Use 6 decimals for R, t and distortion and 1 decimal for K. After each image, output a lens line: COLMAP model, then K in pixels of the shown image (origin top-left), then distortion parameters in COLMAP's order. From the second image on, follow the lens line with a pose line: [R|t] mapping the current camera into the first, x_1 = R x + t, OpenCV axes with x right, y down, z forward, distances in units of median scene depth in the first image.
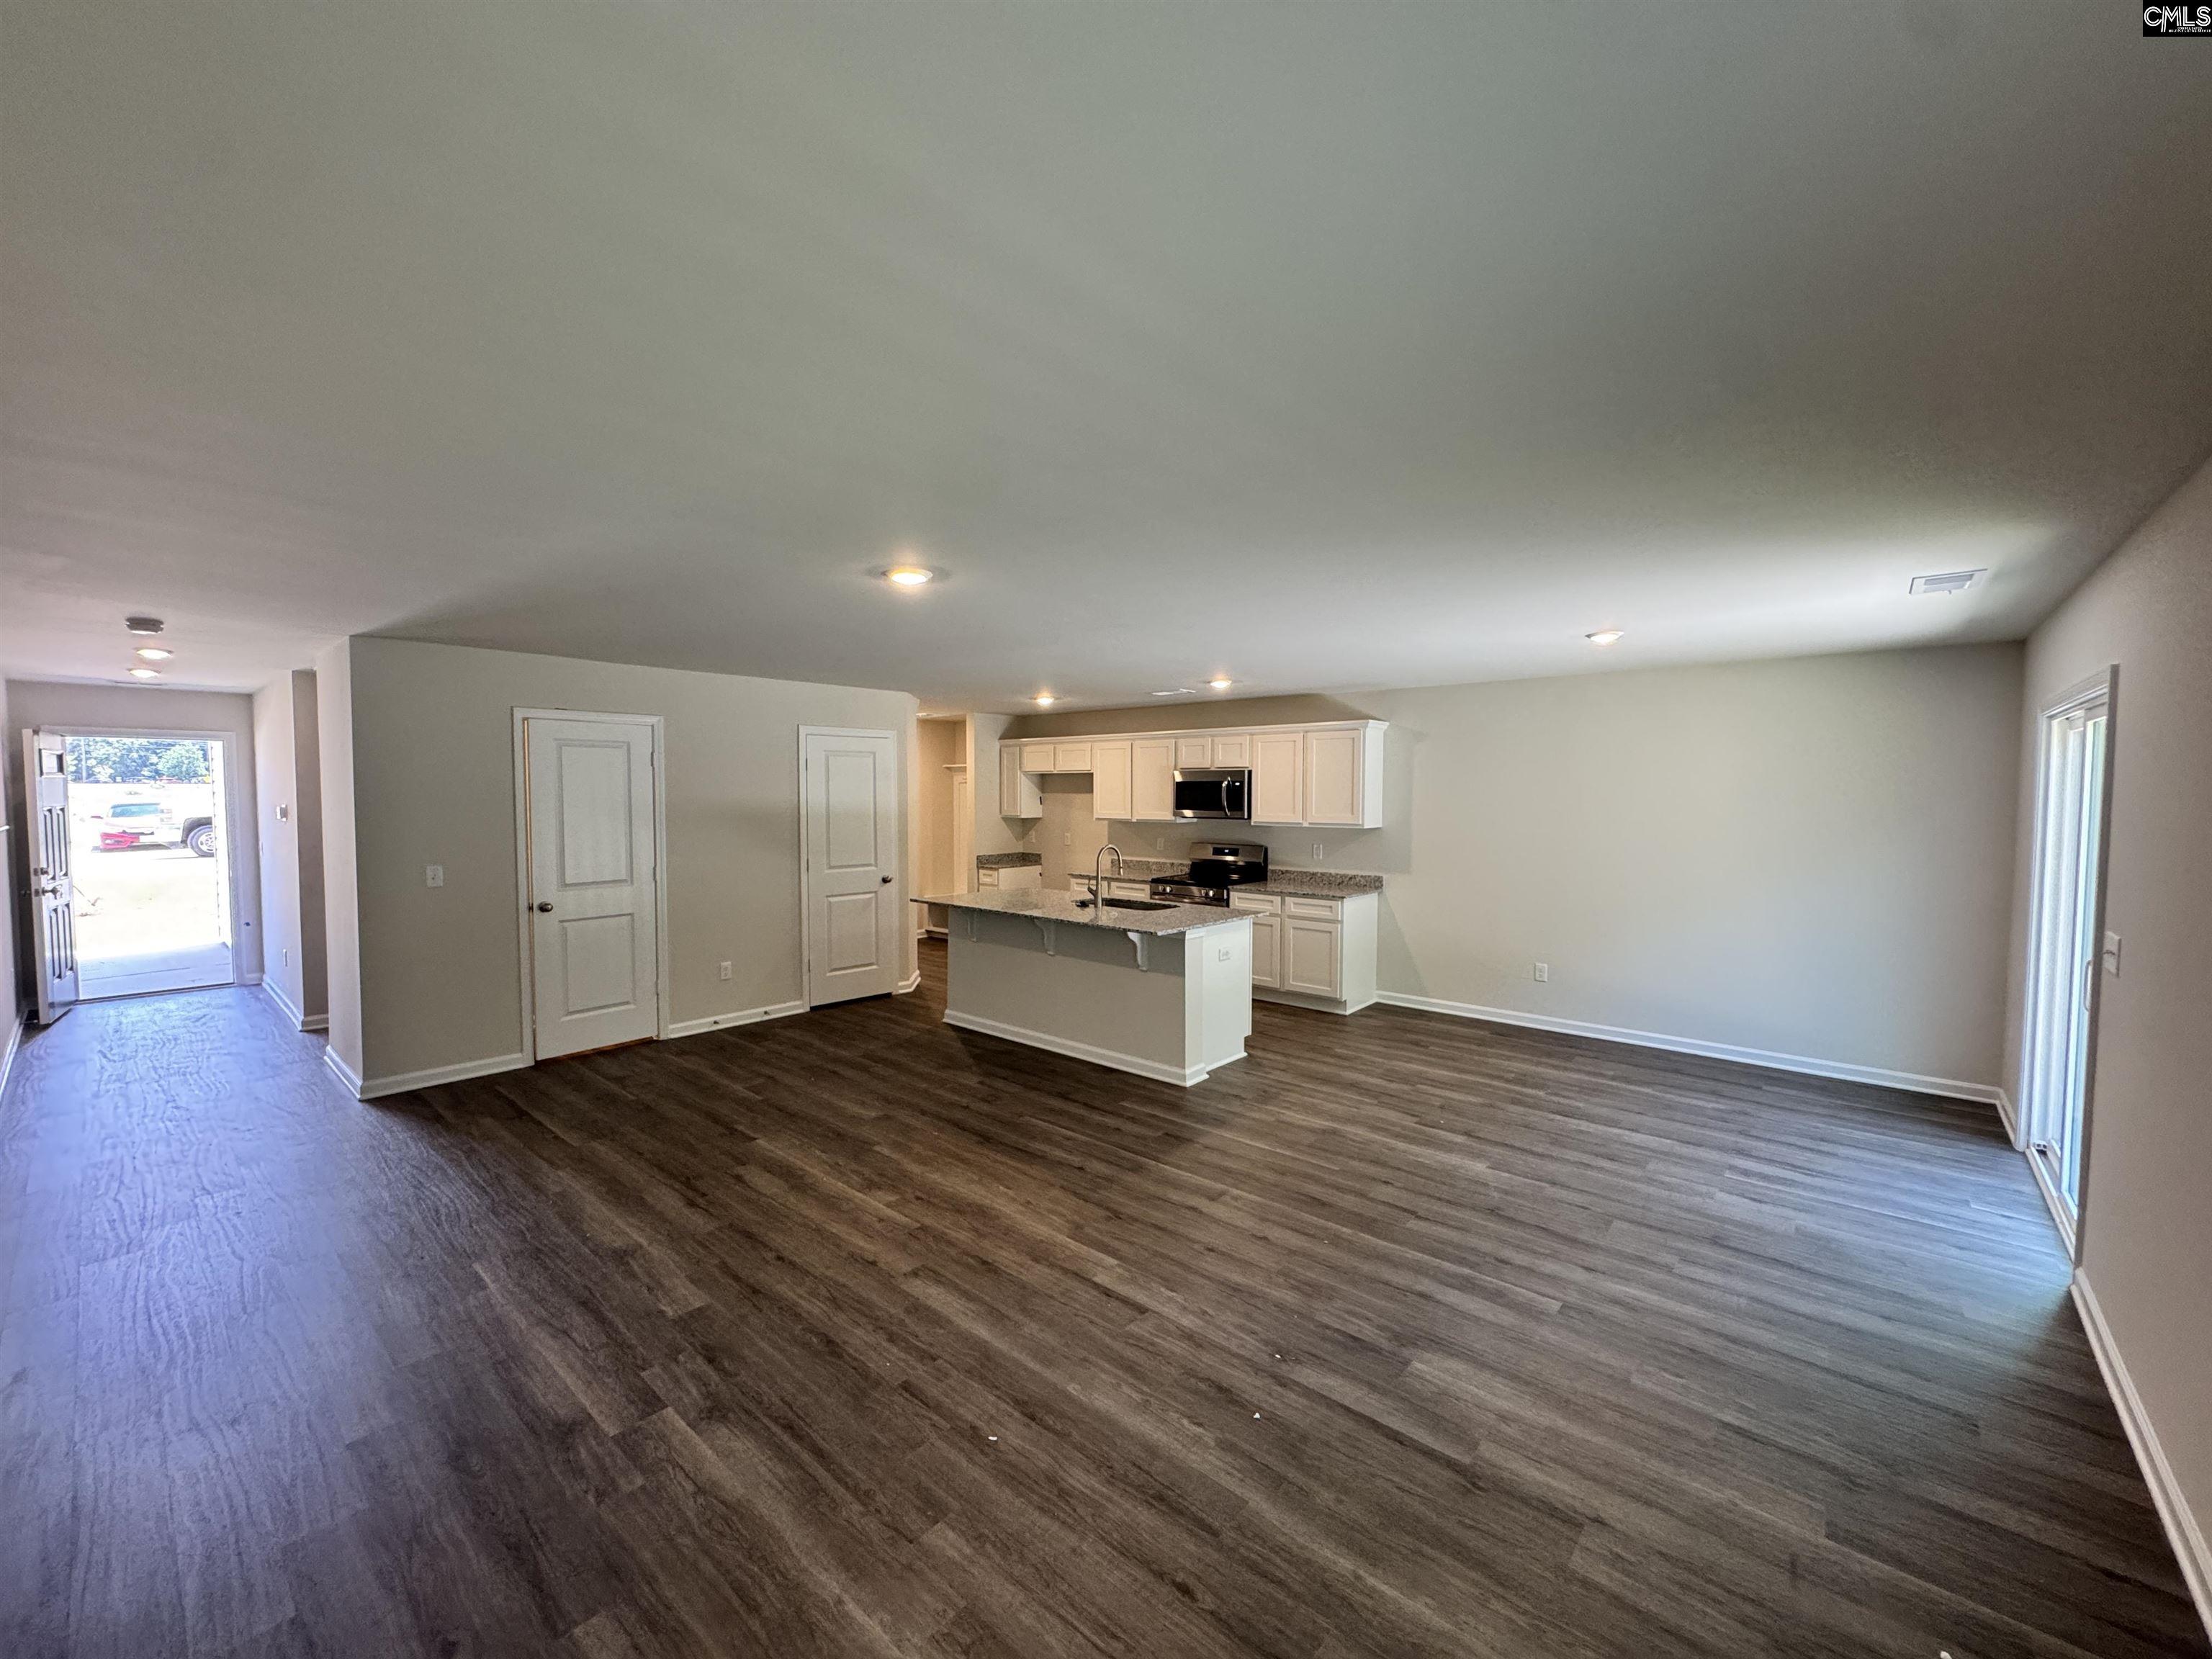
lens RADIAL K [[882.7, 0, 1106.0], [0, 882.7, 829.5], [0, 0, 1]] dist [-0.002339, -0.000060]
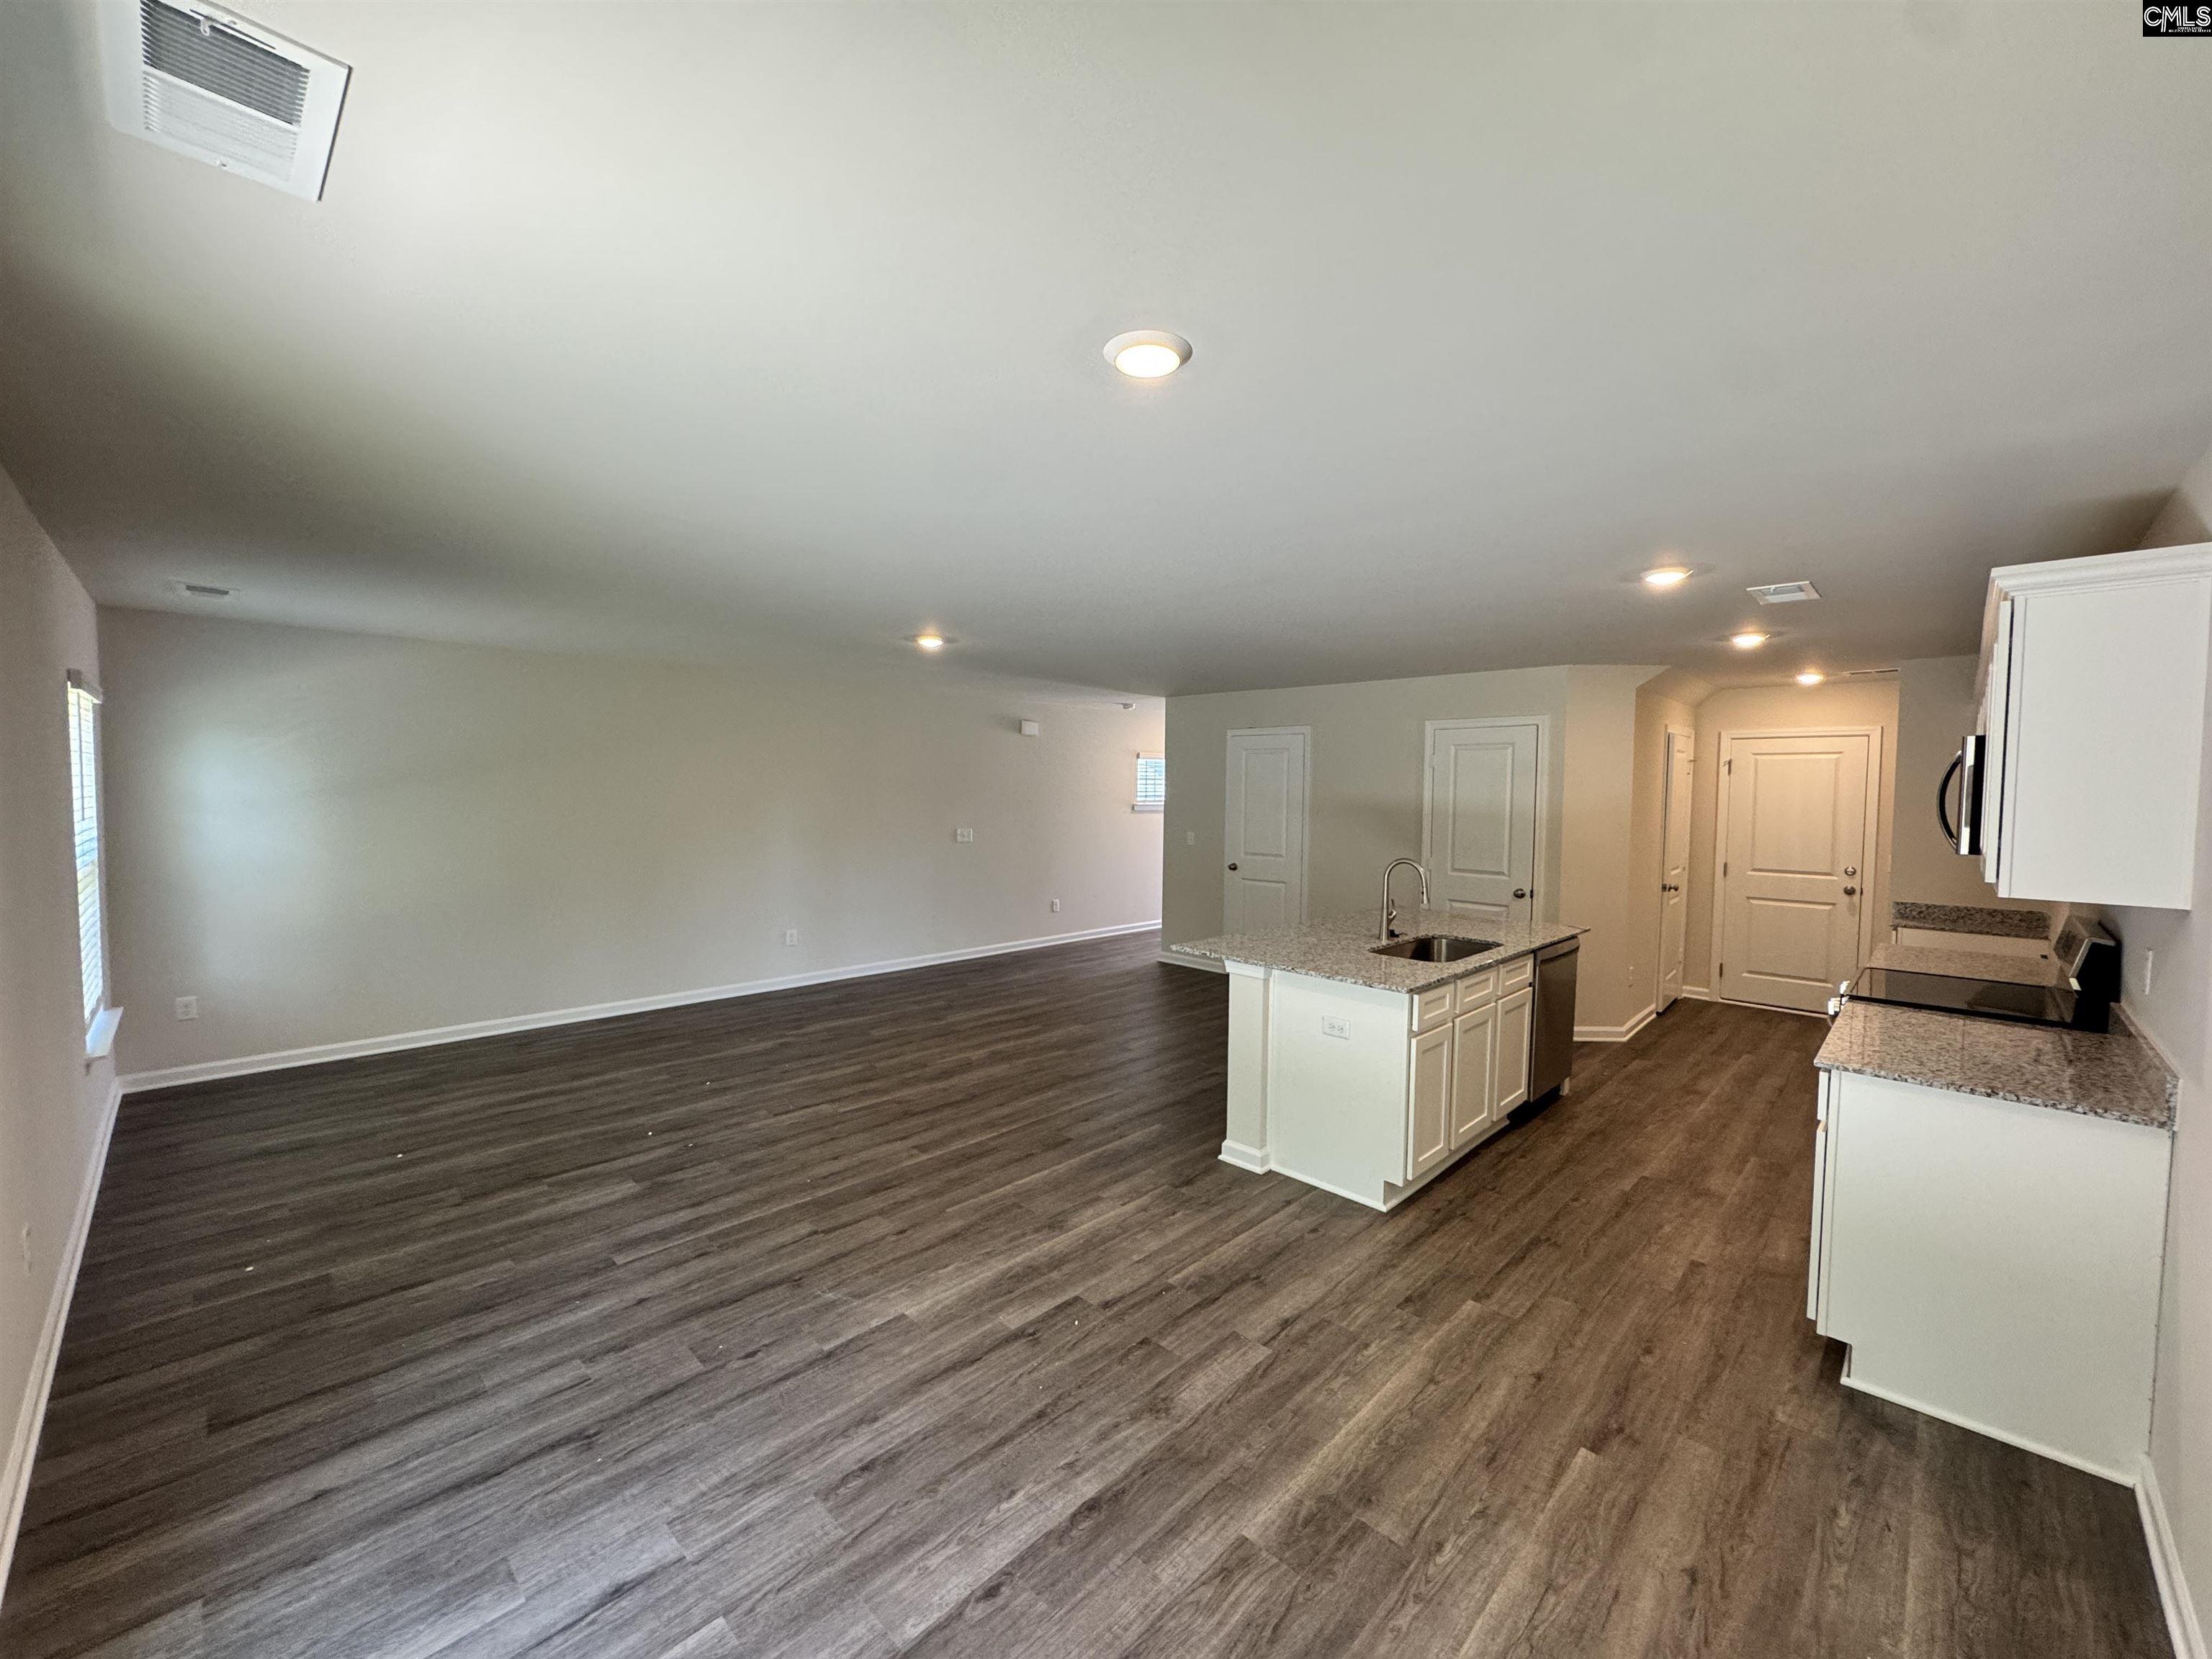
lens RADIAL K [[882.7, 0, 1106.0], [0, 882.7, 829.5], [0, 0, 1]] dist [-0.002339, -0.000060]
pose [[-0.055636, 0.044178, -0.997473, 1.038357], [-0.056992, 0.997251, 0.047347, -0.037829], [0.996823, 0.059482, -0.052965, 1.107419]]
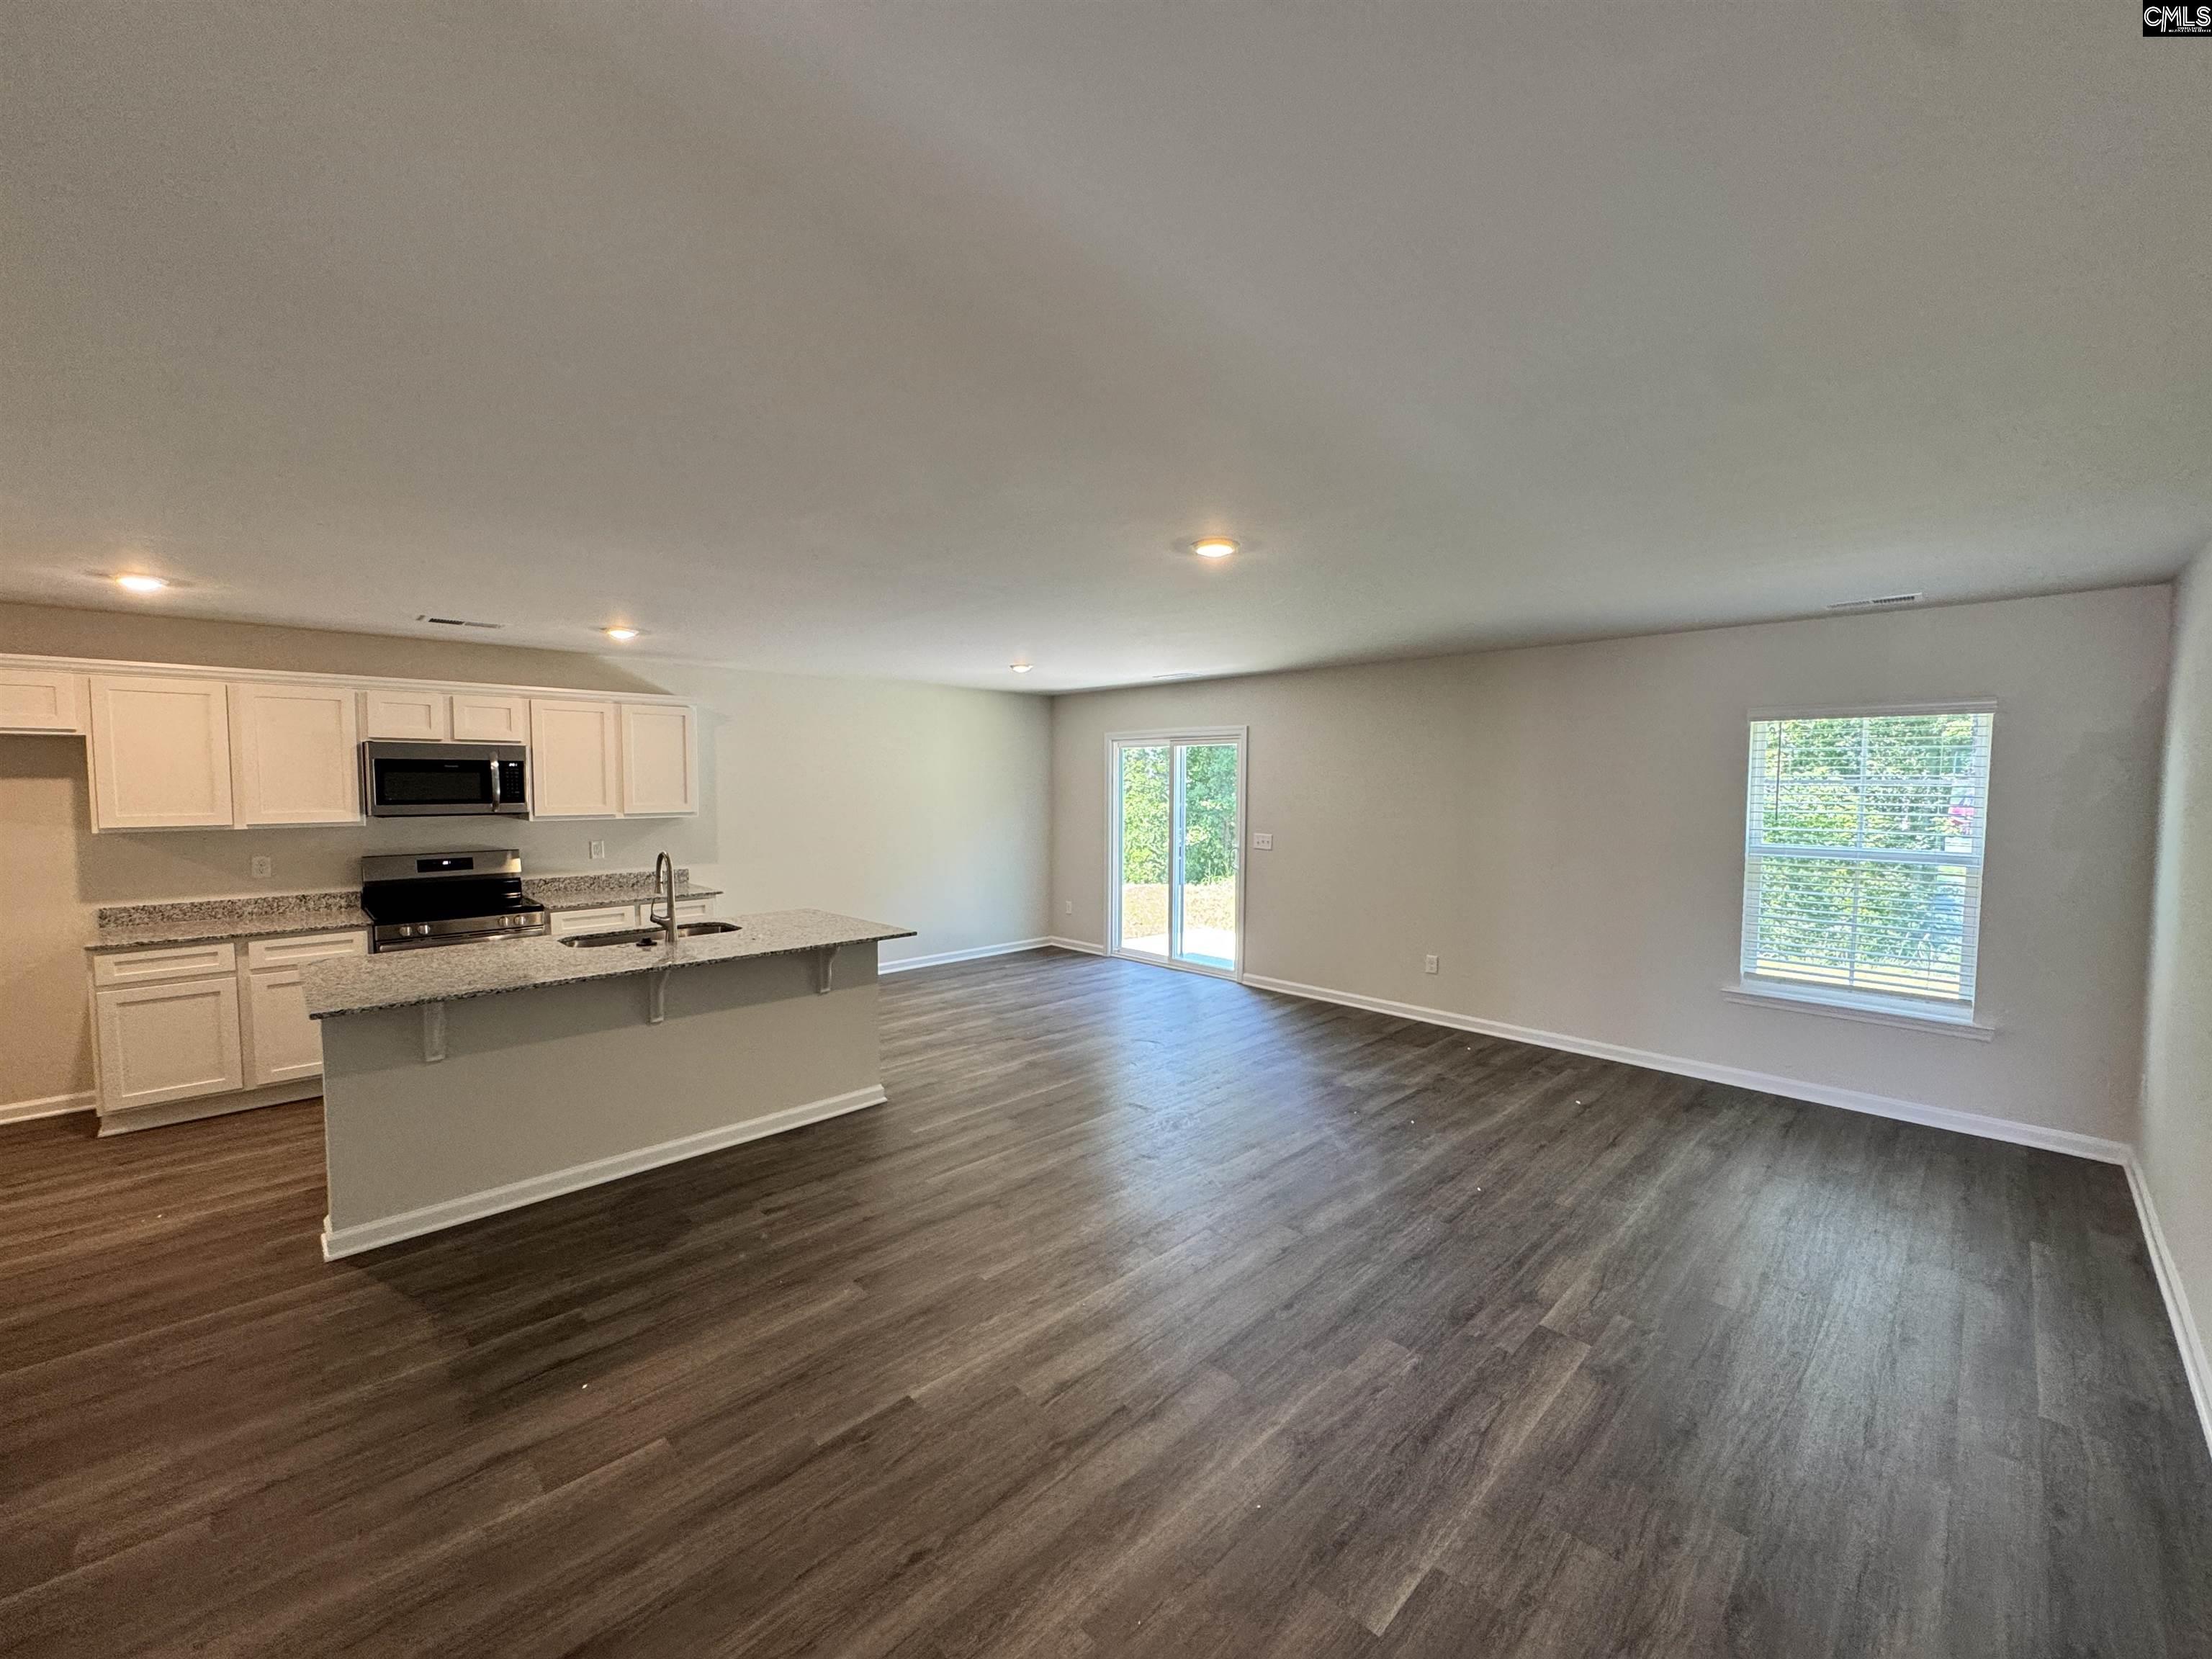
lens RADIAL K [[882.7, 0, 1106.0], [0, 882.7, 829.5], [0, 0, 1]] dist [-0.002339, -0.000060]
pose [[0.079722, -0.059456, 0.995042, -0.934234], [0.041217, 0.997562, 0.056305, -0.035373], [-0.995965, 0.036524, 0.081978, 0.826930]]
